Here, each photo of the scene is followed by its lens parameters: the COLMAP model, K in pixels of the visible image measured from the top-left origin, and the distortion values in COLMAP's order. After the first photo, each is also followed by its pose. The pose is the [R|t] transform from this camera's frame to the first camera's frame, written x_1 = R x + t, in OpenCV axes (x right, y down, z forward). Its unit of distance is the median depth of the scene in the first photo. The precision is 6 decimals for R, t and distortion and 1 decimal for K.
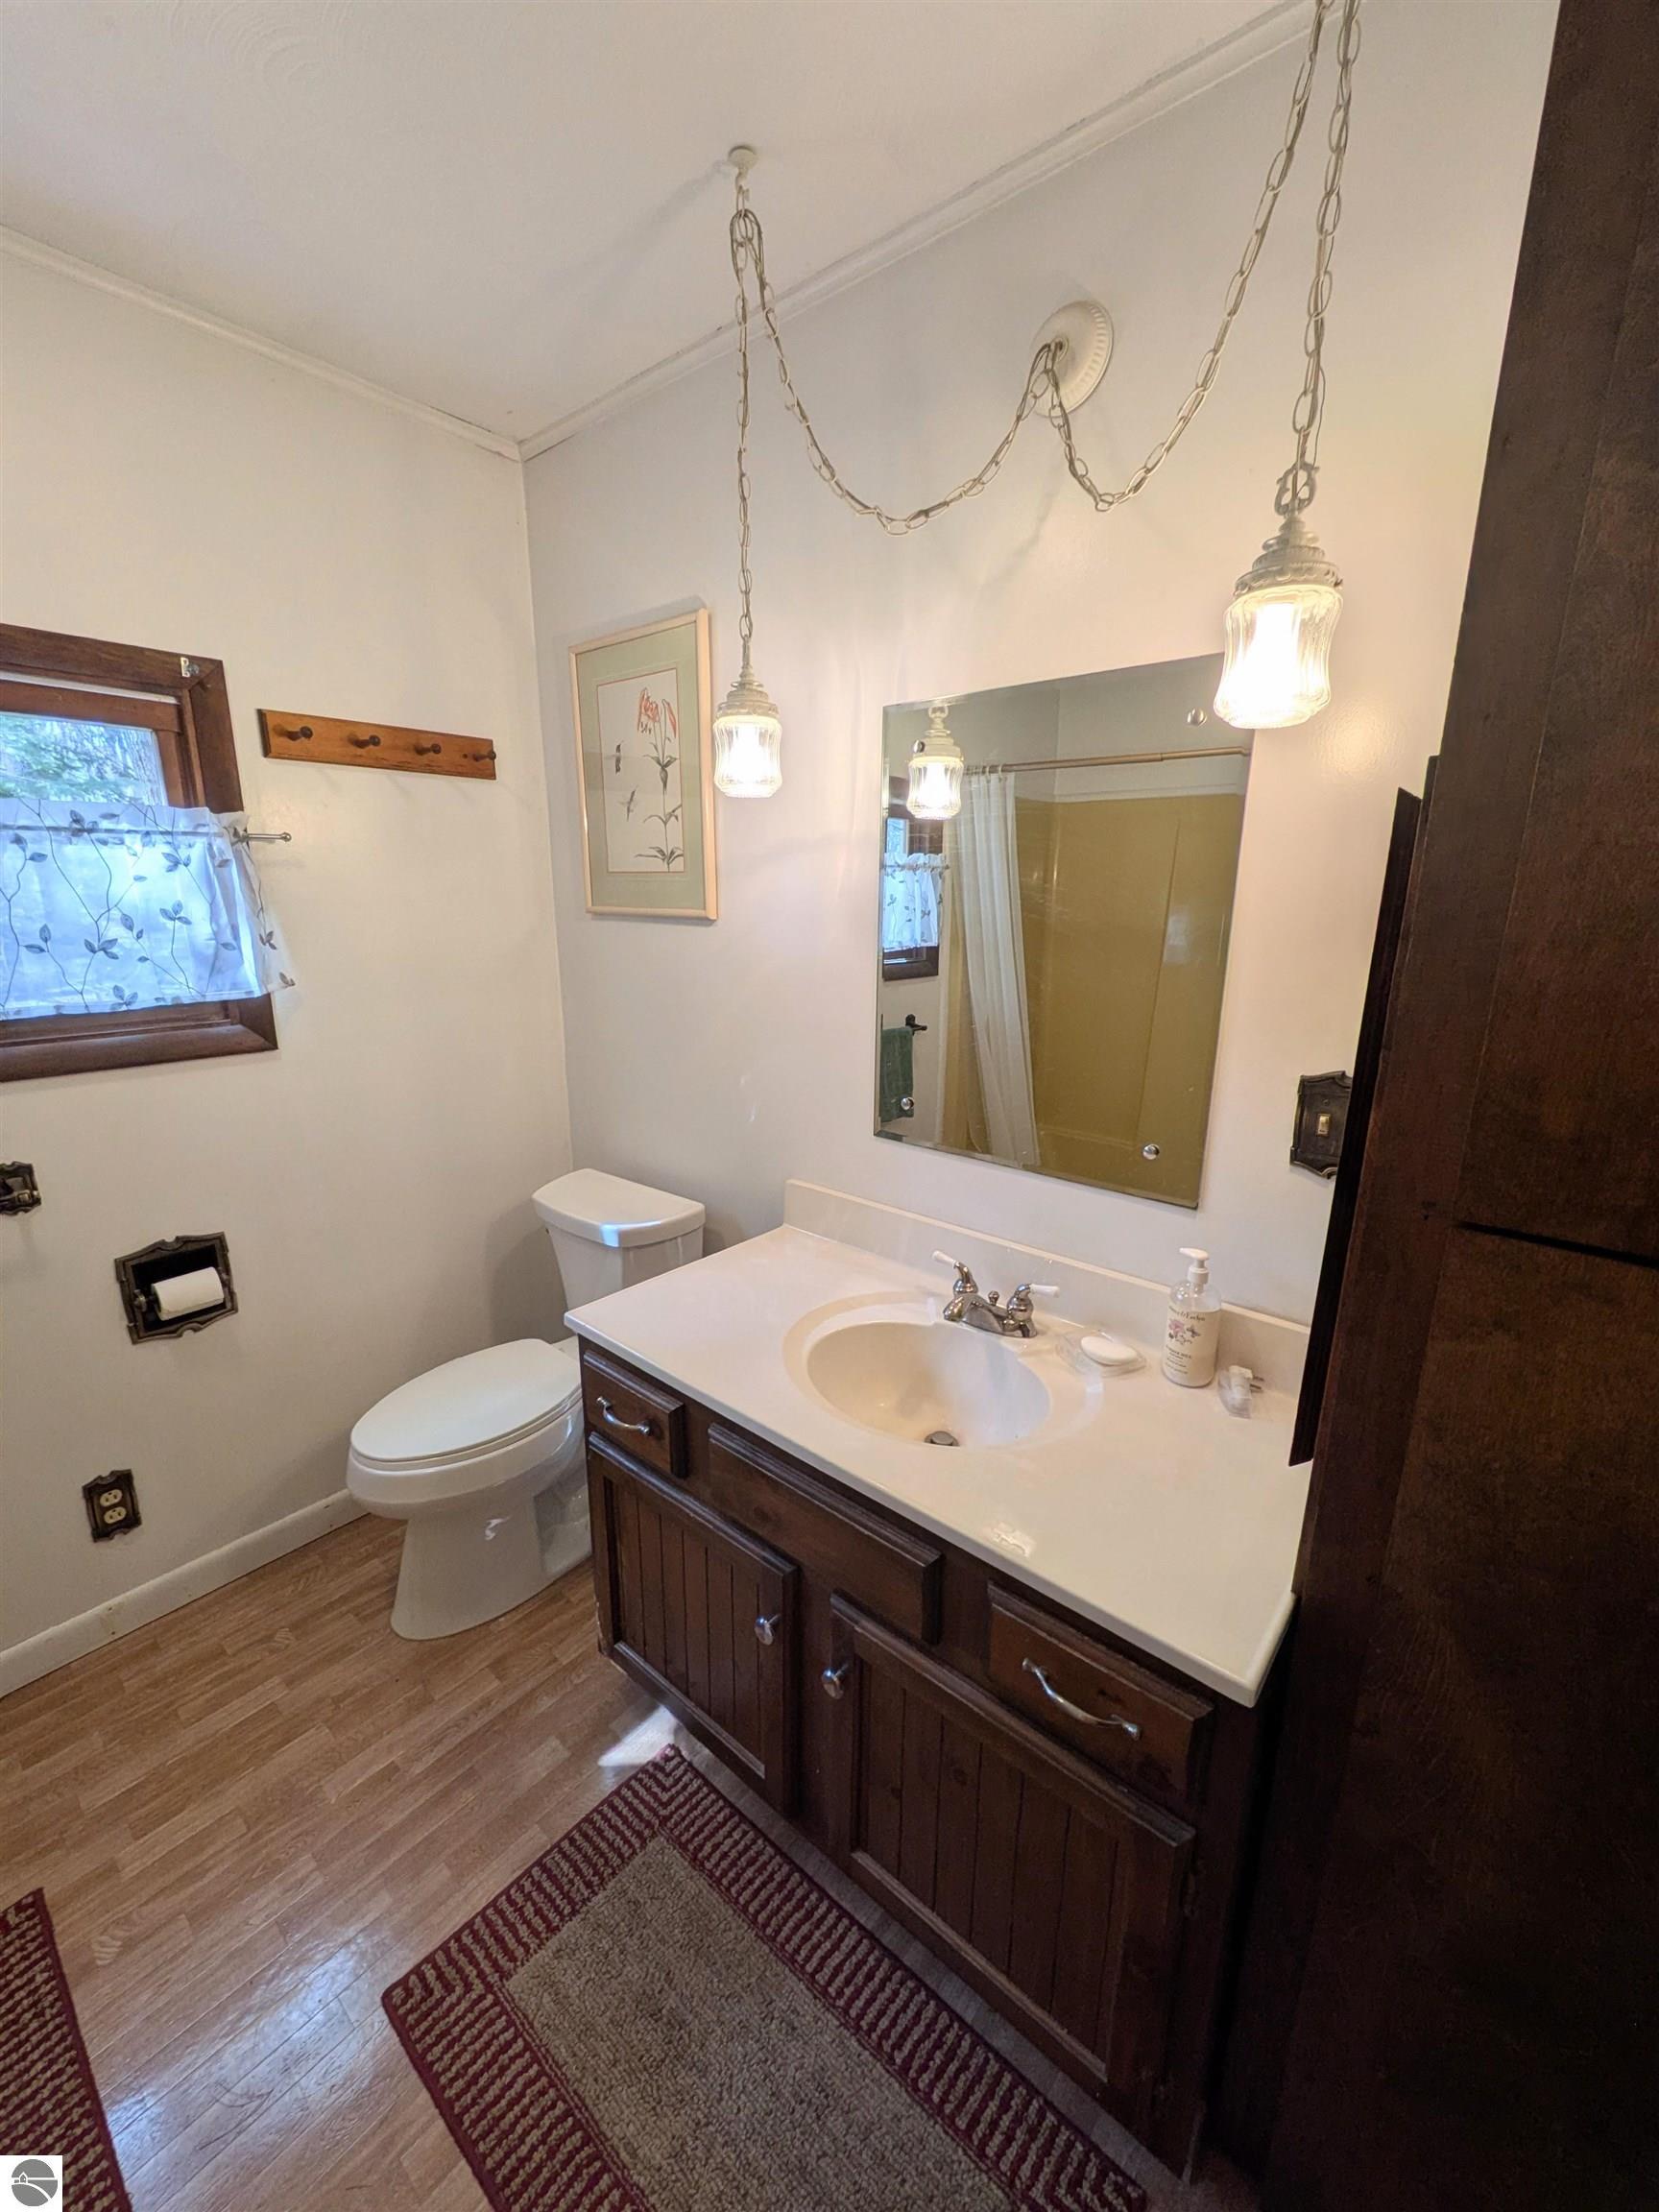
lens RADIAL K [[880.1, 0, 834.3], [0, 880.1, 1115.5], [0, 0, 1]] dist [0.000667, 0.000159]
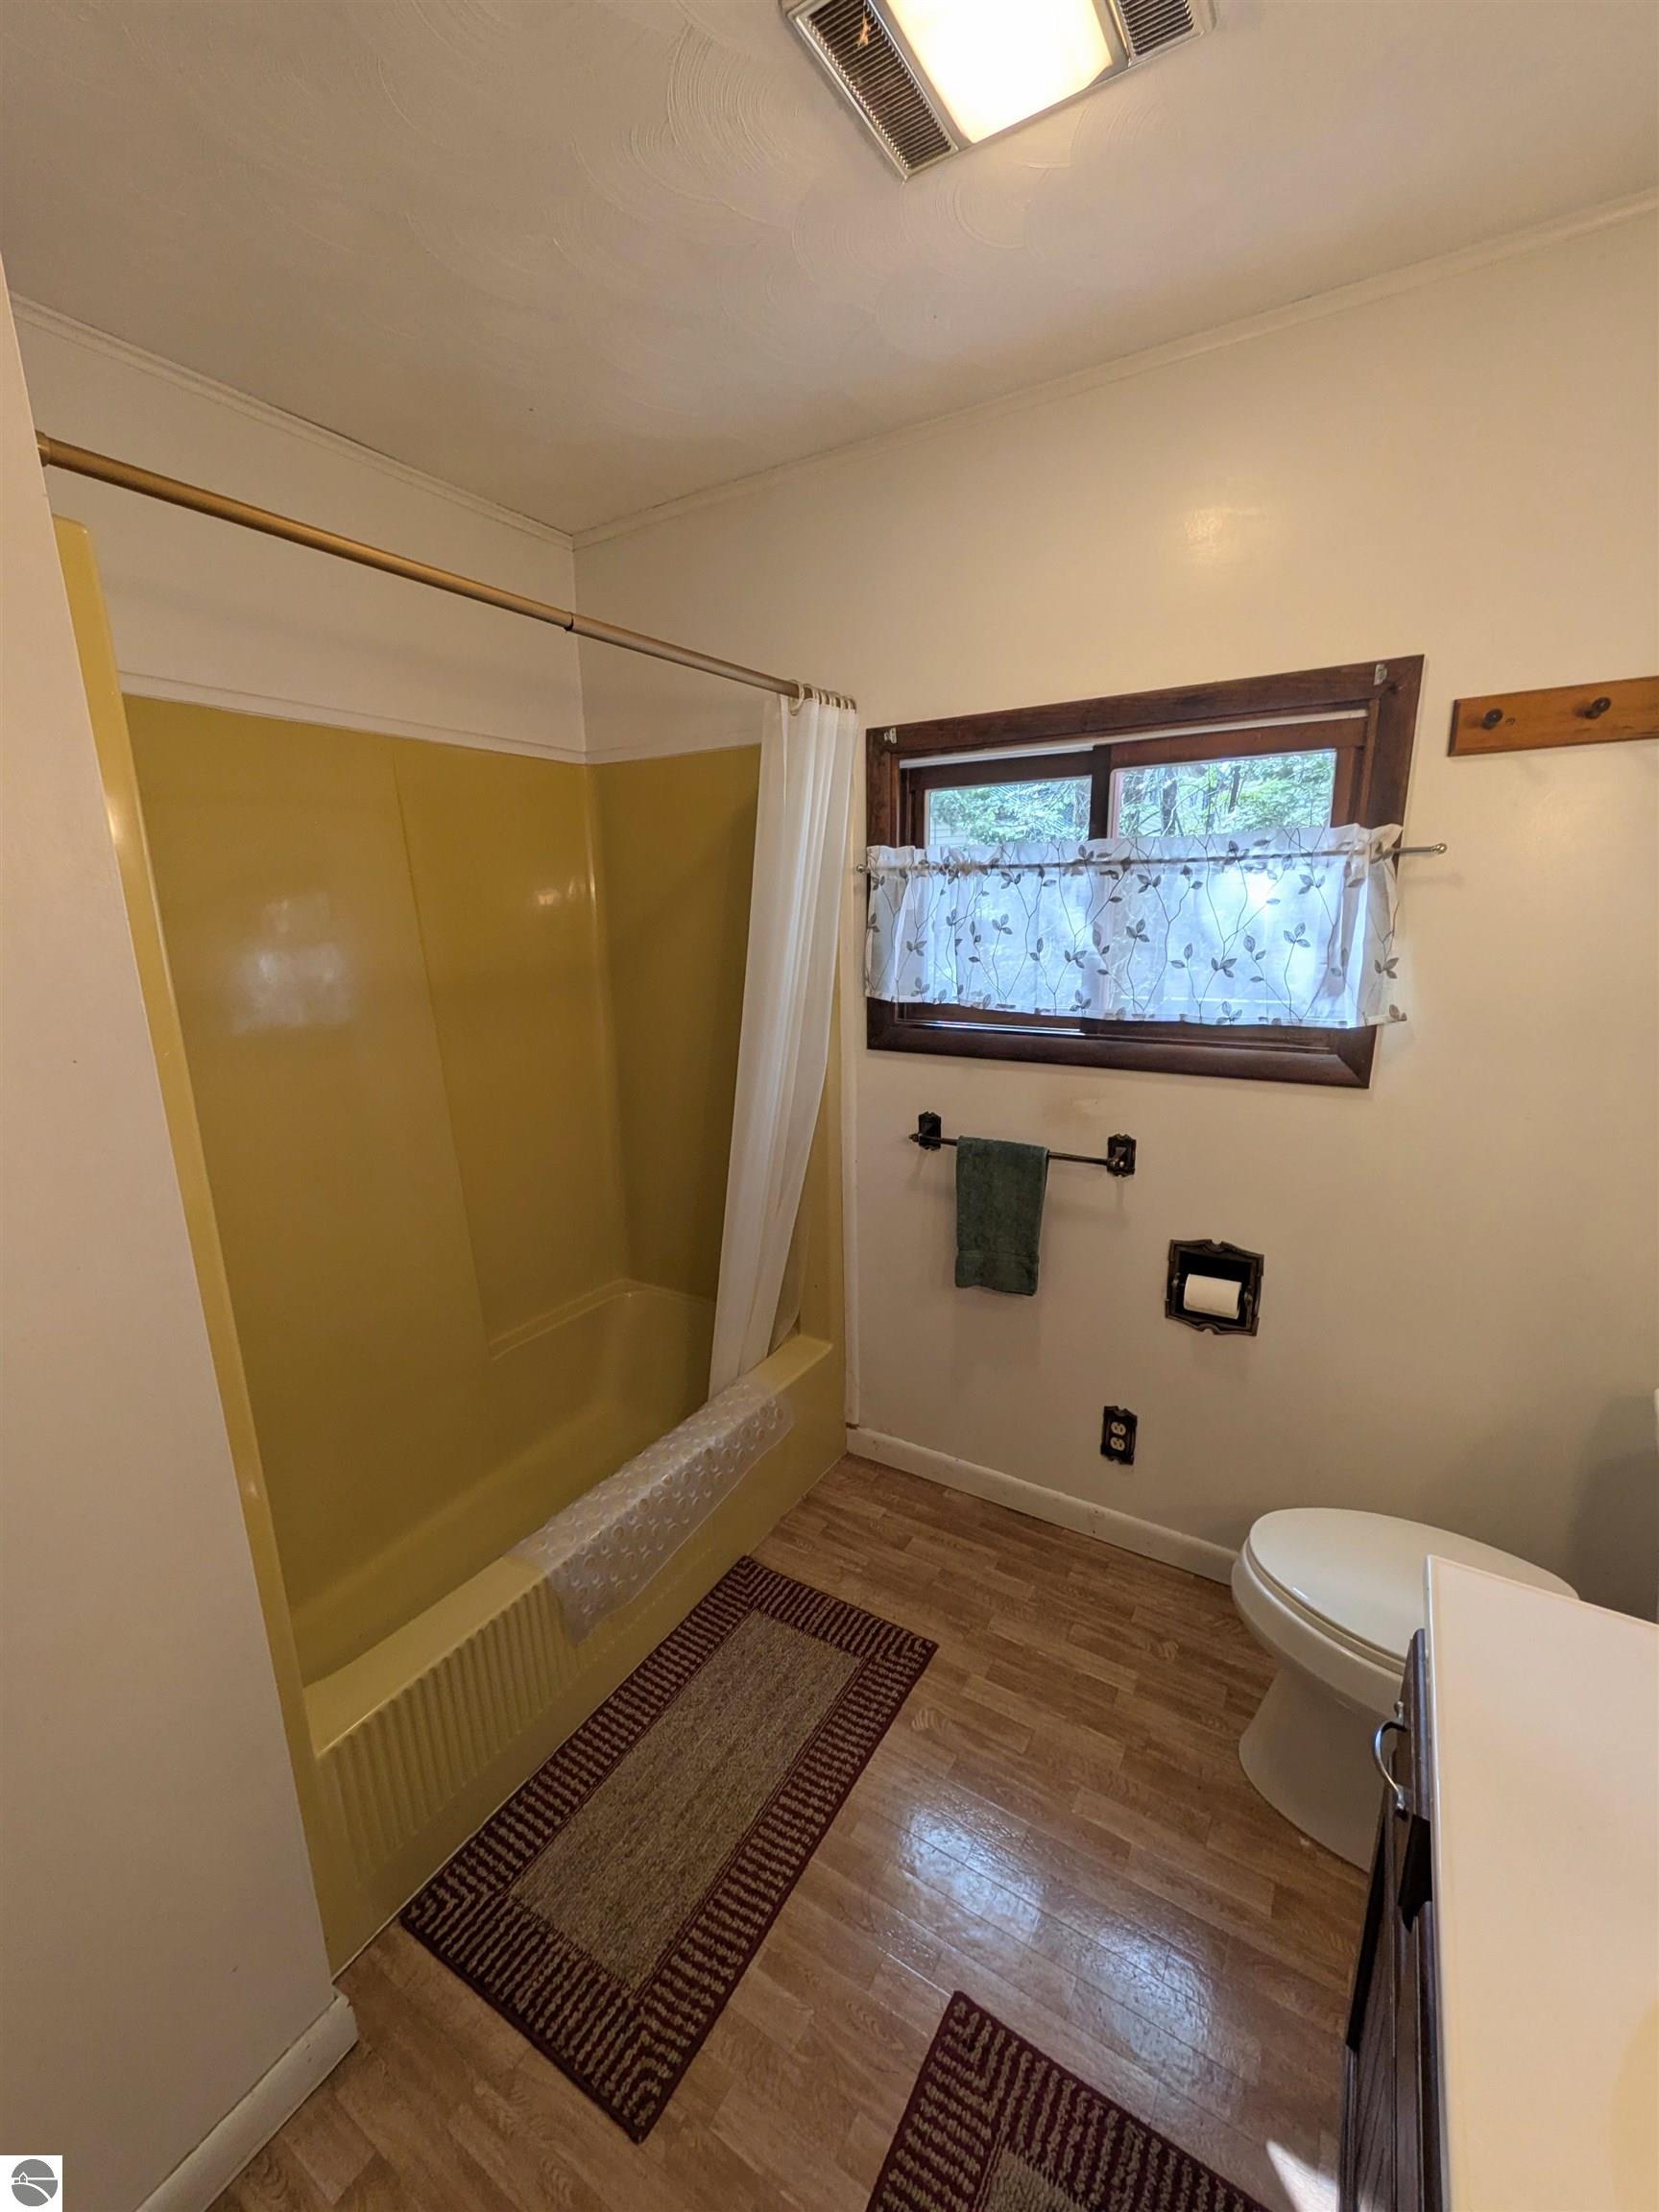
lens RADIAL K [[880.1, 0, 834.3], [0, 880.1, 1115.5], [0, 0, 1]] dist [0.000667, 0.000159]
pose [[0.151097, 0.219235, -0.963901, 0.167783], [-0.232564, 0.955610, 0.180894, -0.092637], [0.960772, 0.196836, 0.195376, 0.339484]]
